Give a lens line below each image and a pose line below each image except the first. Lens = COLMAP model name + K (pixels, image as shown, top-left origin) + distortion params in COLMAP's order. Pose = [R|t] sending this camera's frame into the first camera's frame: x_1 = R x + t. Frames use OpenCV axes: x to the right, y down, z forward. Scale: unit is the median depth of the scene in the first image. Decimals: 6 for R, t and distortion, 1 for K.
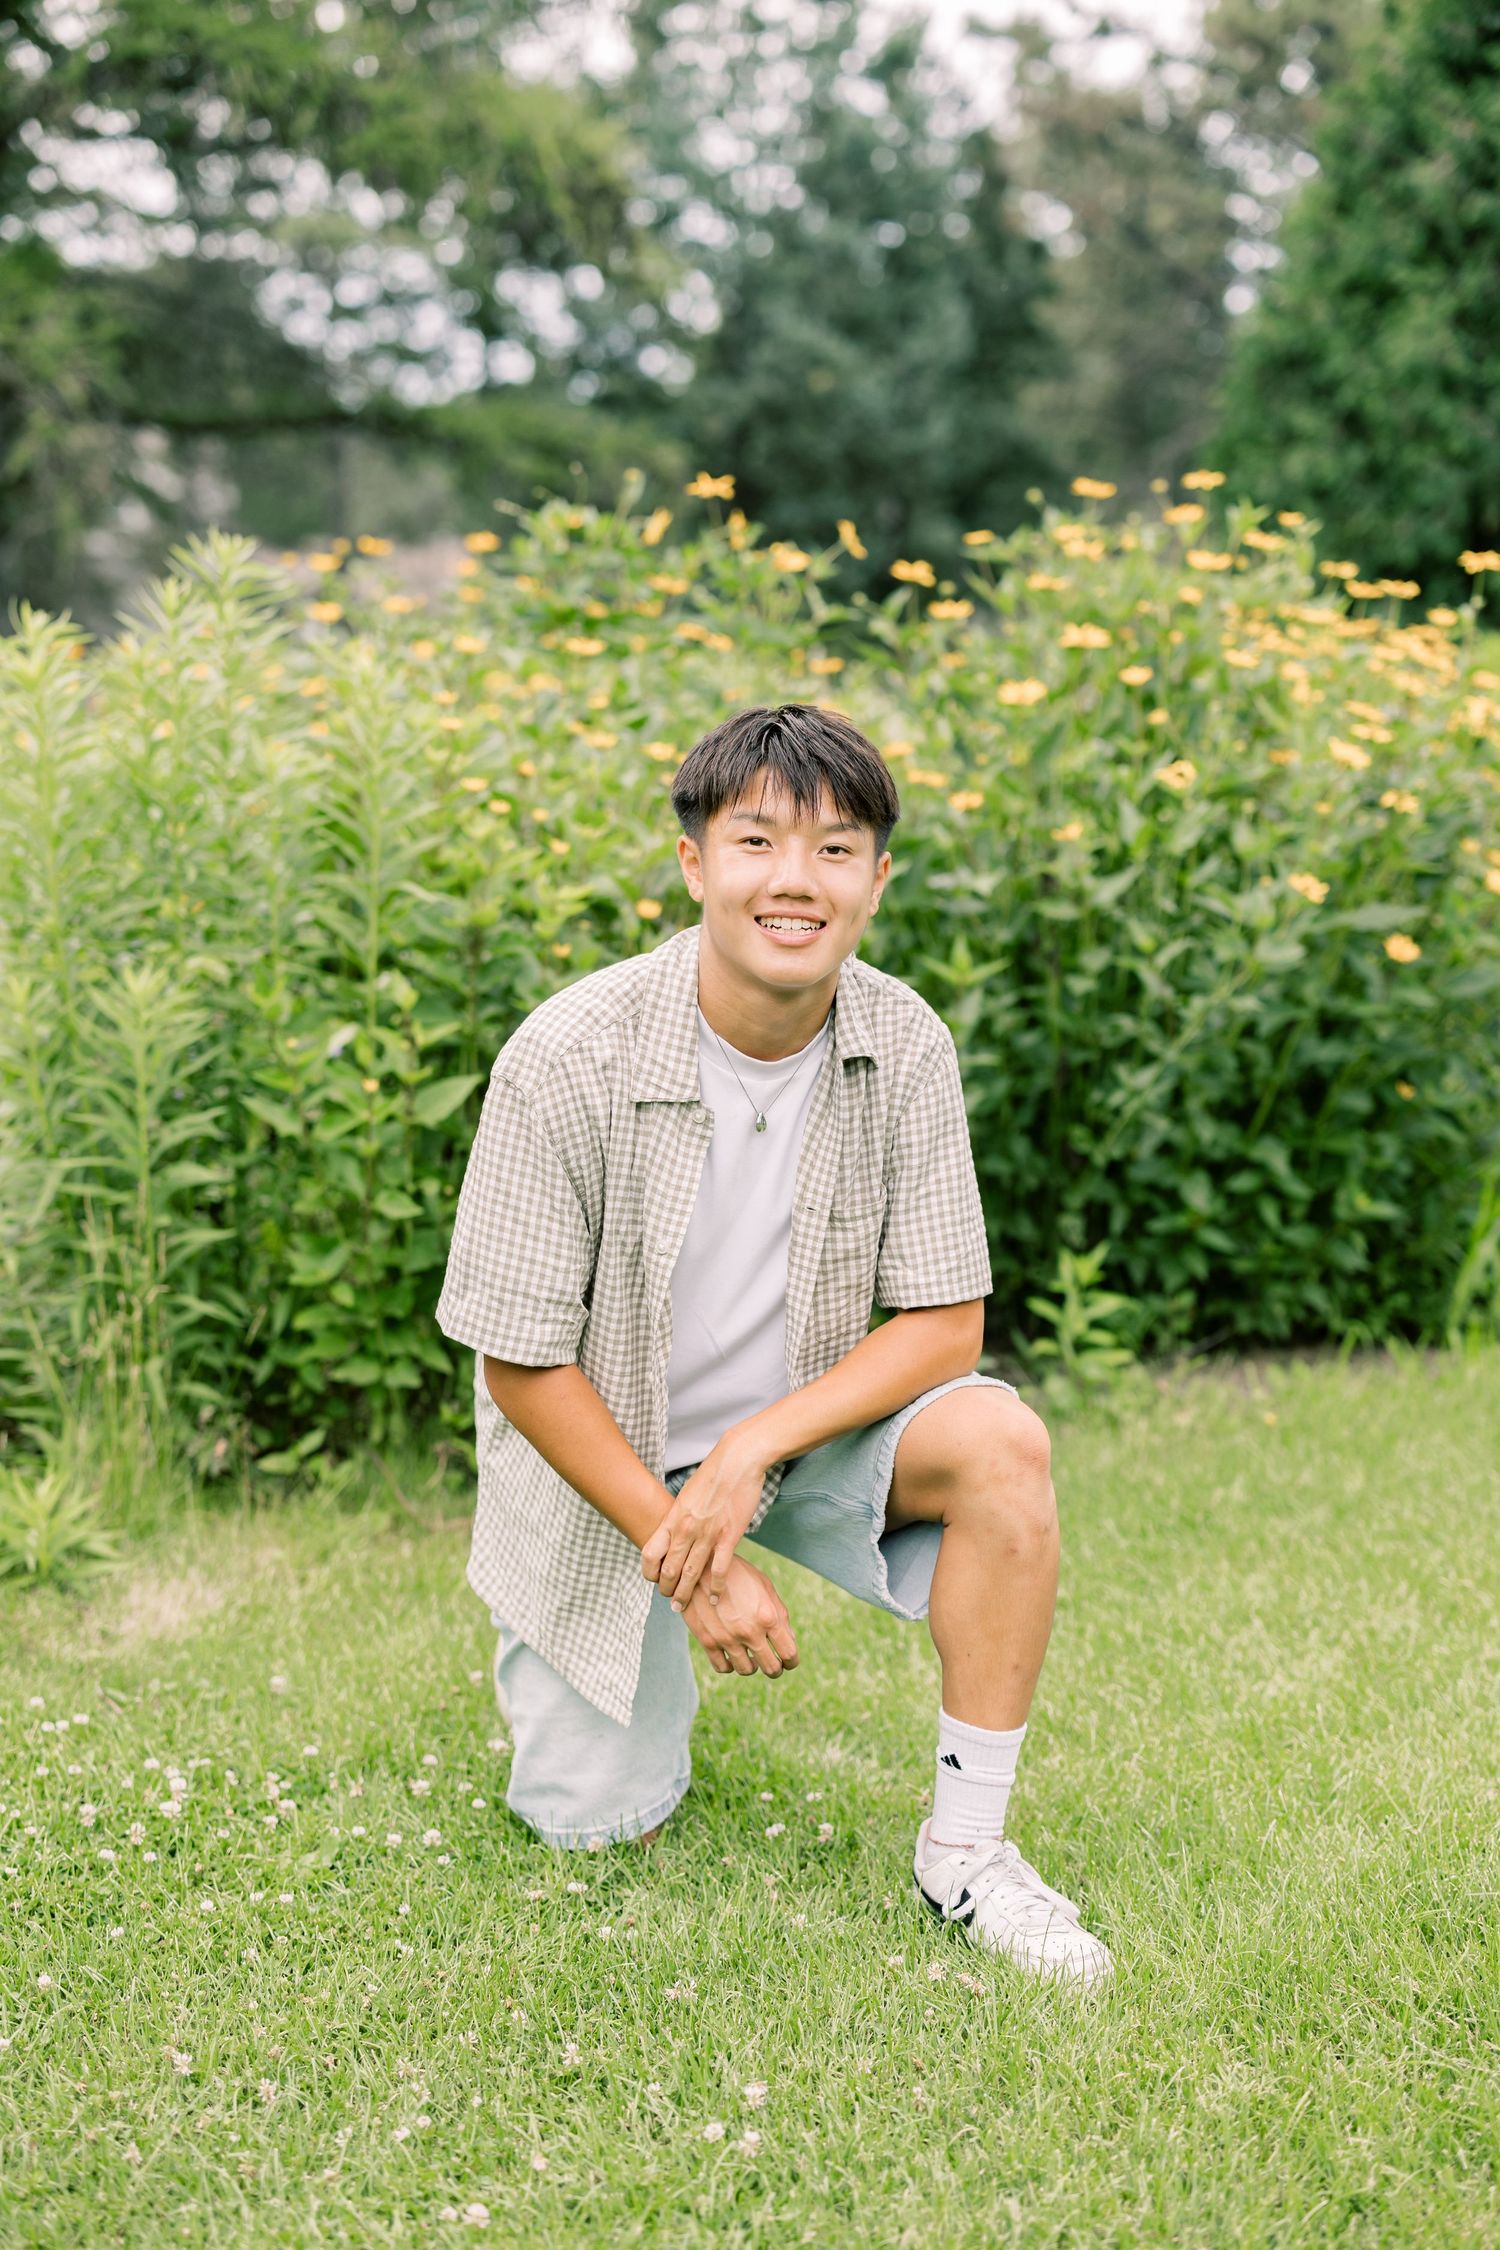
lens RADIAL K [[3232.0, 0, 750.0], [0, 3232.0, 1125.0], [0, 0, 1]] dist [0.008420, -0.020281]
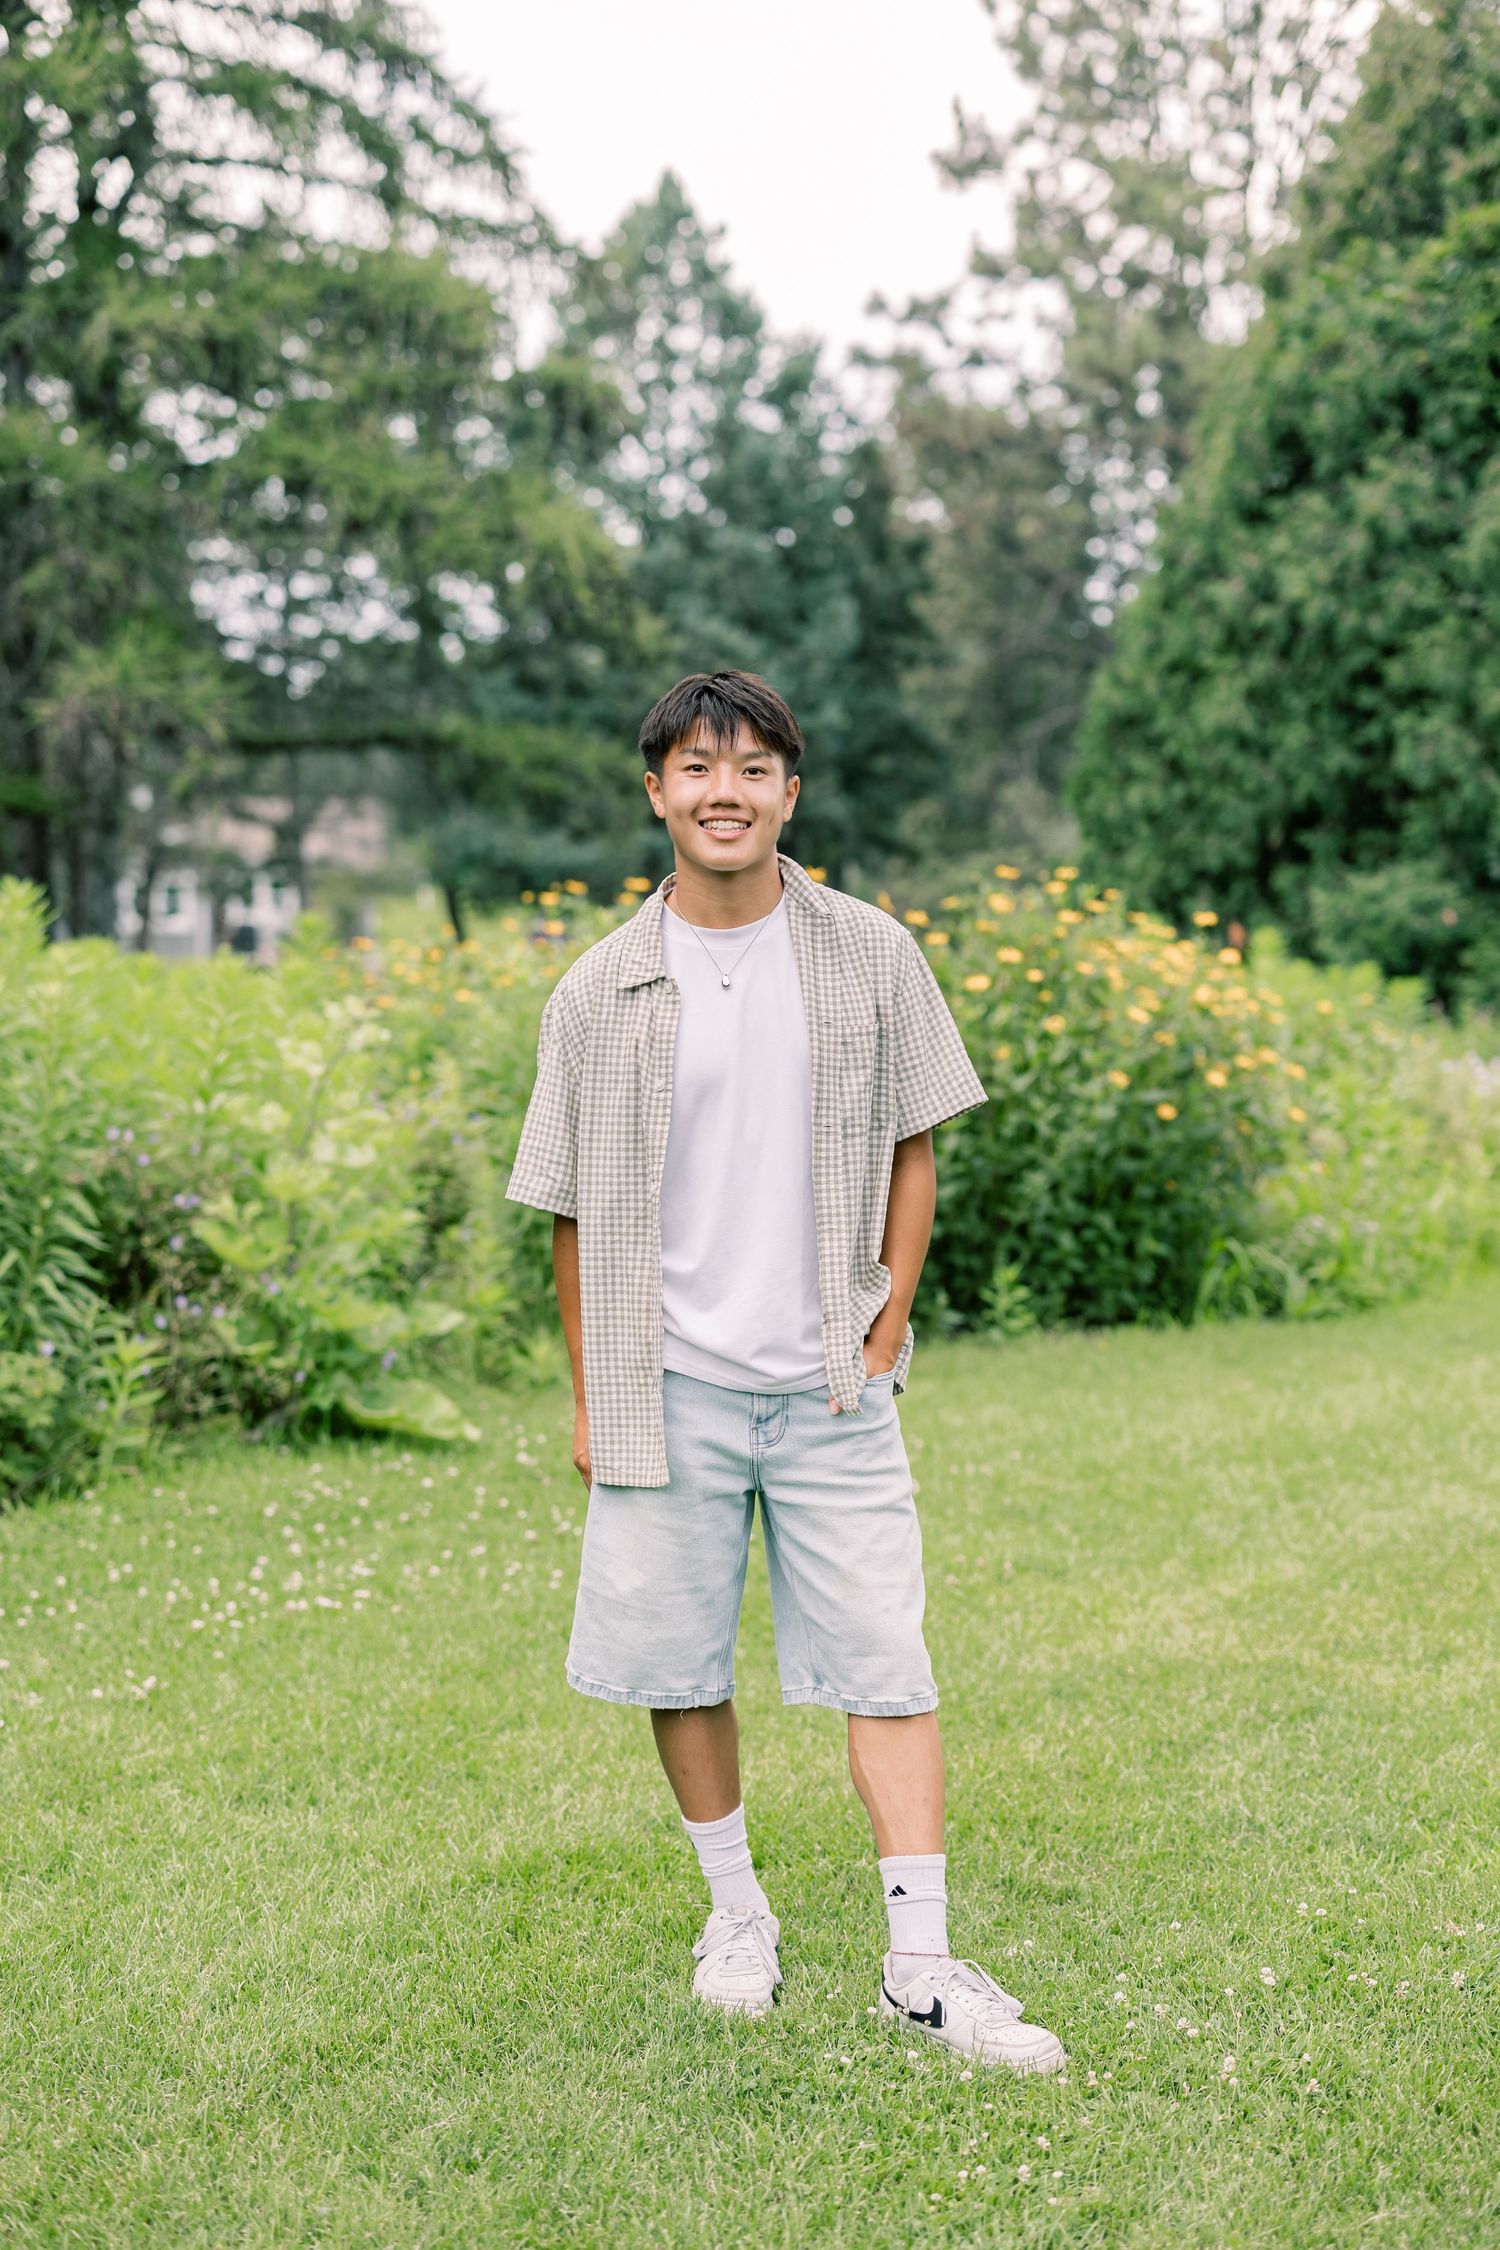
lens RADIAL K [[3232.0, 0, 750.0], [0, 3232.0, 1125.0], [0, 0, 1]] dist [0.008420, -0.020281]
pose [[0.999203, 0.001712, 0.039888, -0.132309], [0.001291, 0.997173, -0.075133, 0.101262], [-0.039904, 0.075125, 0.996375, -0.957358]]
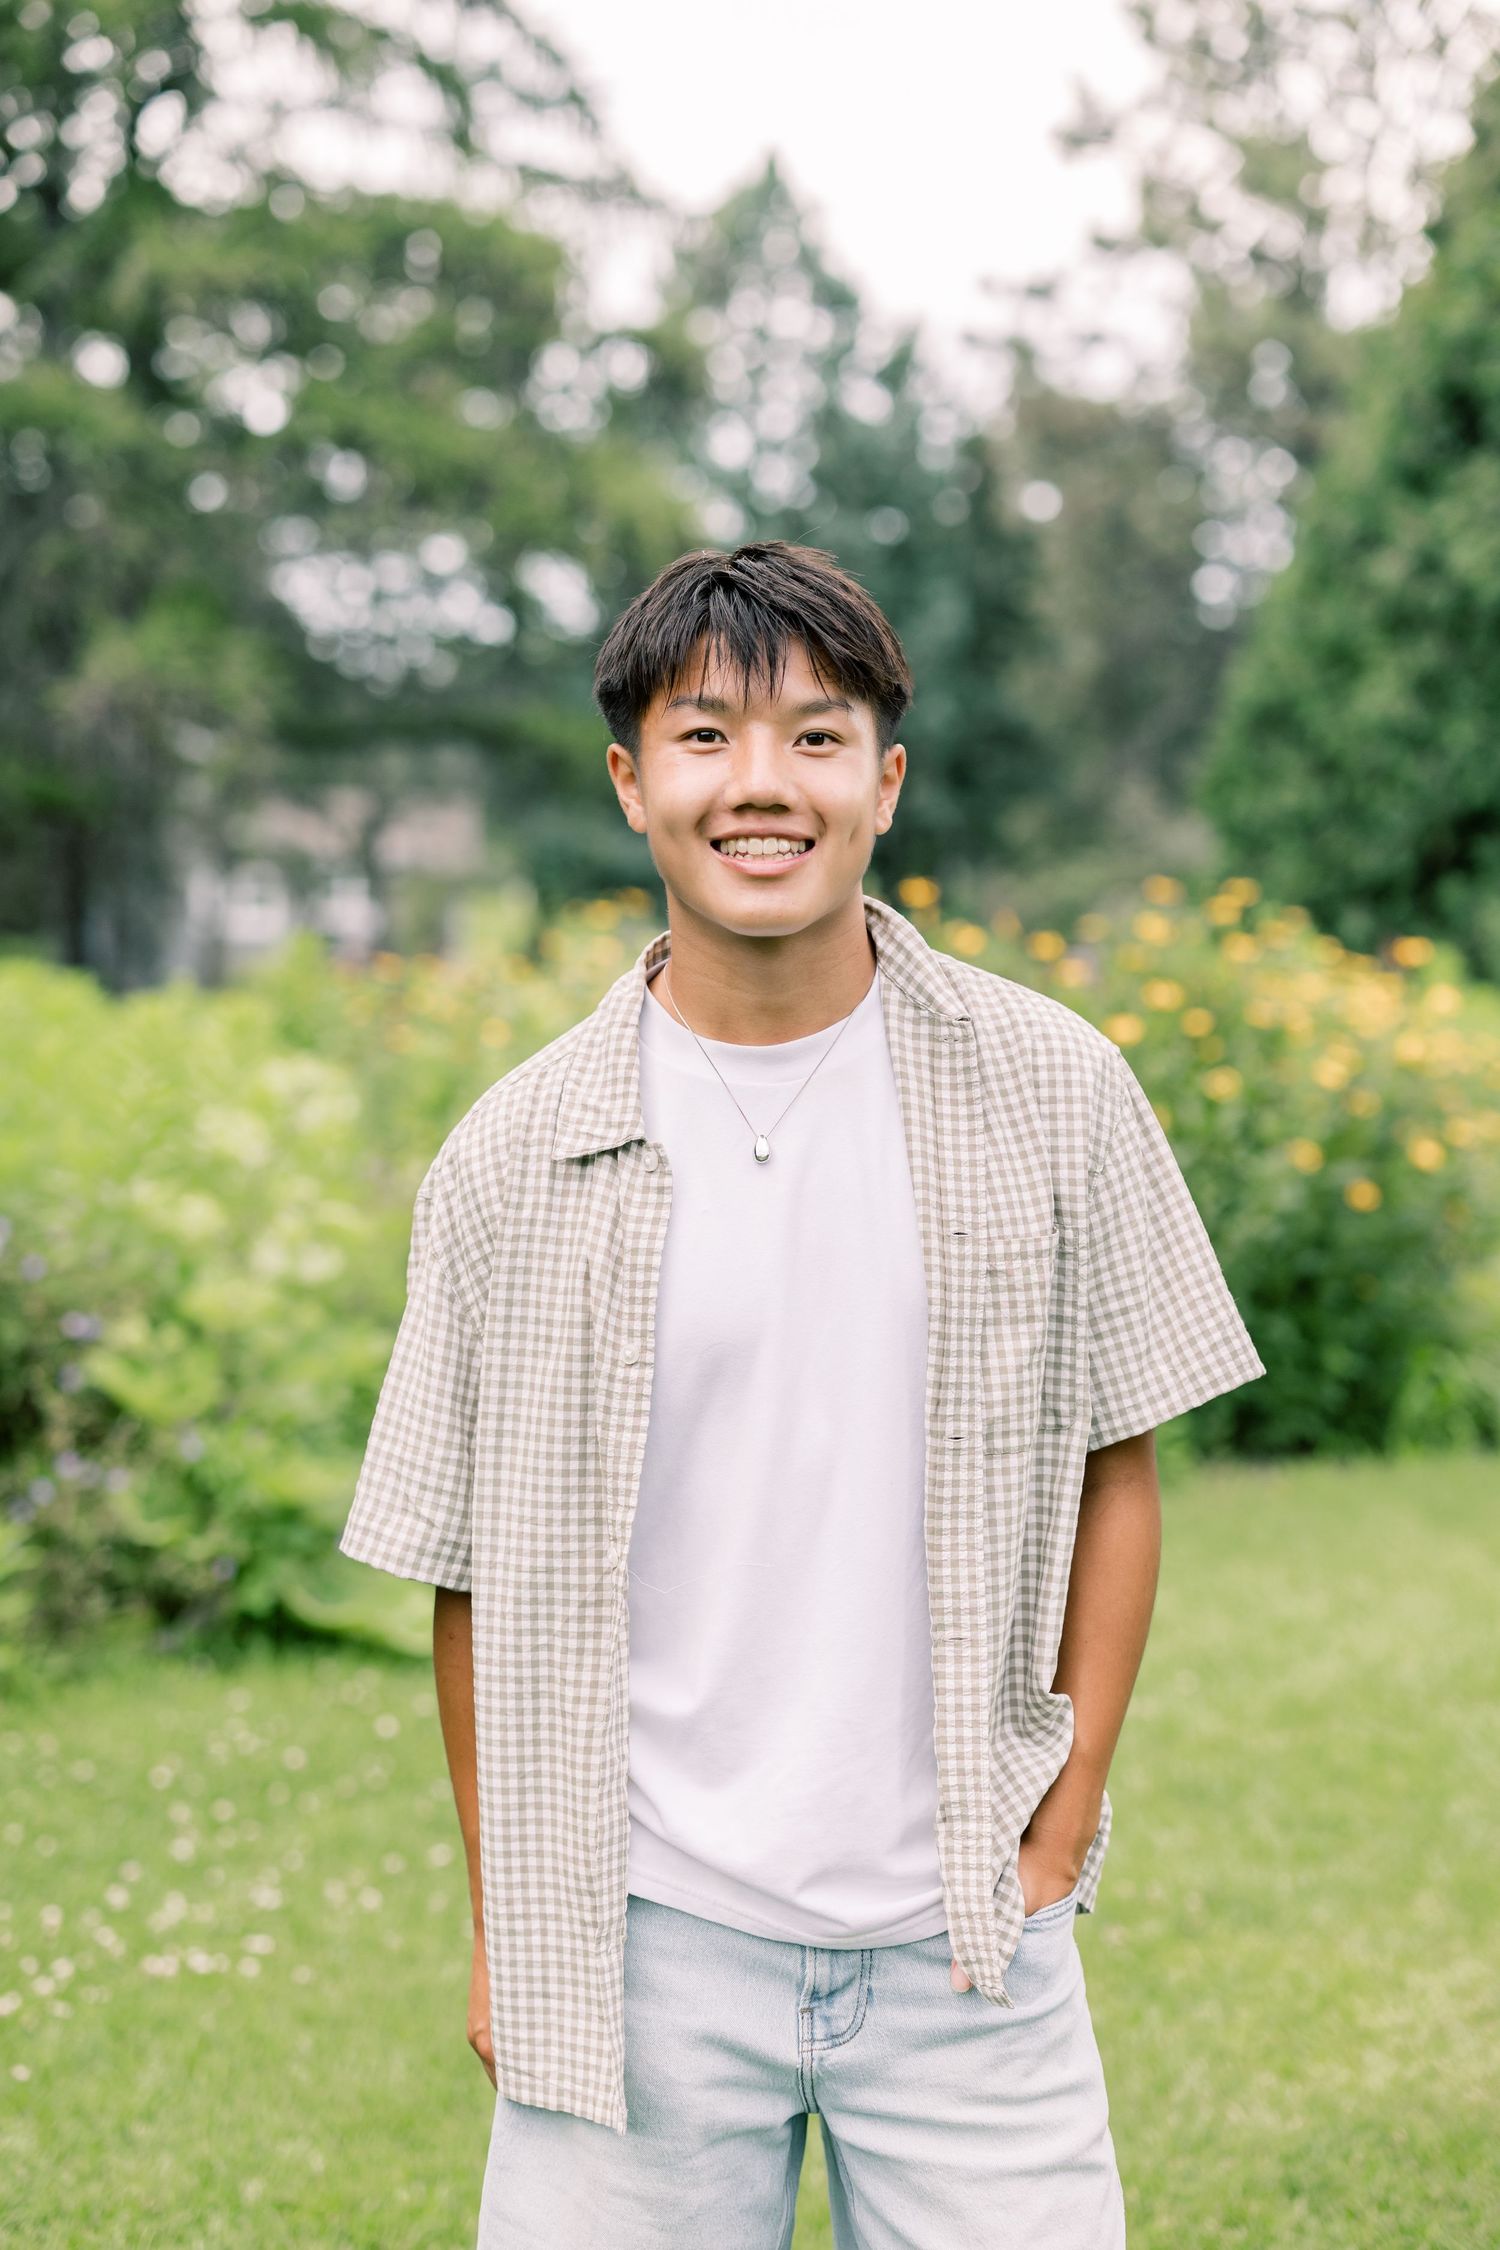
lens RADIAL K [[3251.9, 0, 725.0], [0, 3251.9, 1121.9], [0, 0, 1]] dist [0.008028, -0.082312]
pose [[0.999932, 0.011540, 0.001848, -0.111619], [-0.011365, 0.997018, -0.076334, 0.033809], [-0.002723, 0.076307, 0.997081, -0.577133]]
